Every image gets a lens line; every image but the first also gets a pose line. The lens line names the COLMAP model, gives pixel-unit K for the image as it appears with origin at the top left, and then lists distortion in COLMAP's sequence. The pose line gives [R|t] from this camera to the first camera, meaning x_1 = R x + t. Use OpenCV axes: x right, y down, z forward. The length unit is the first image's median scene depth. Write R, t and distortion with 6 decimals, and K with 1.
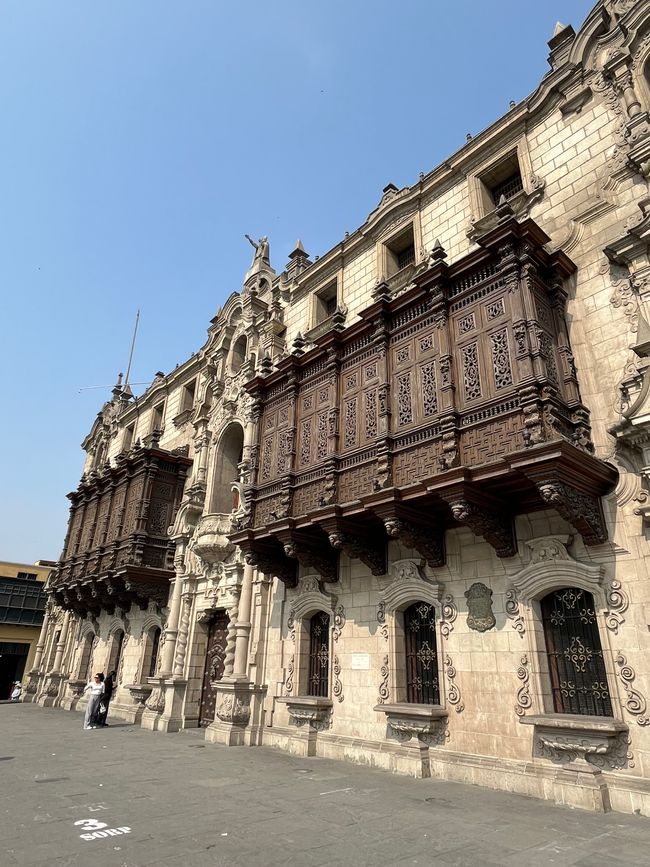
lens RADIAL K [[544.9, 0, 325.0], [0, 544.9, 433.5], [0, 0, 1]] dist [0.002349, 0.000259]
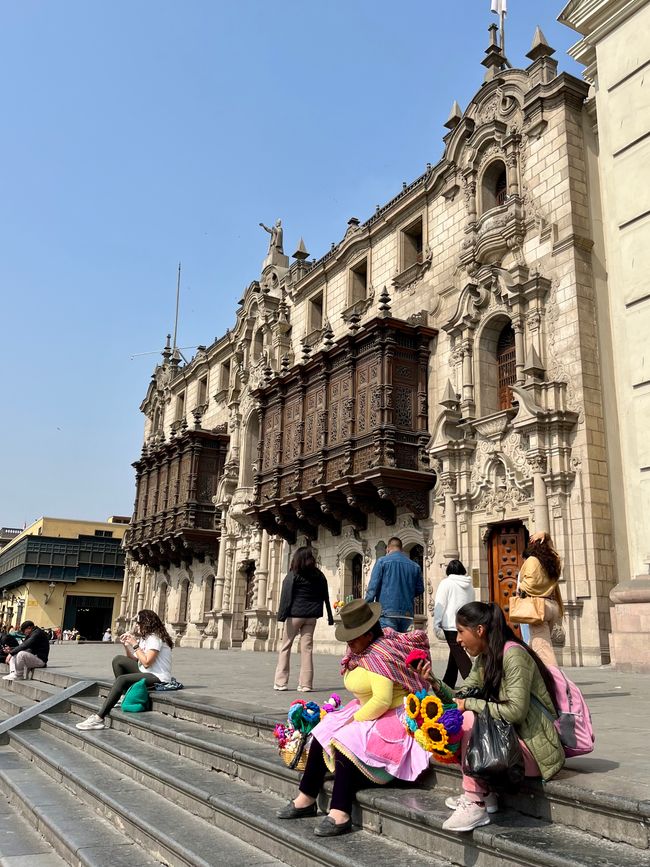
lens RADIAL K [[755.6, 0, 329.2], [0, 755.6, 431.4], [0, 0, 1]] dist [0.113897, -0.212176]
pose [[0.981148, -0.050922, -0.186430, 0.284343], [0.077050, 0.987749, 0.135701, -0.177605], [0.177236, -0.147507, 0.973051, -0.567855]]
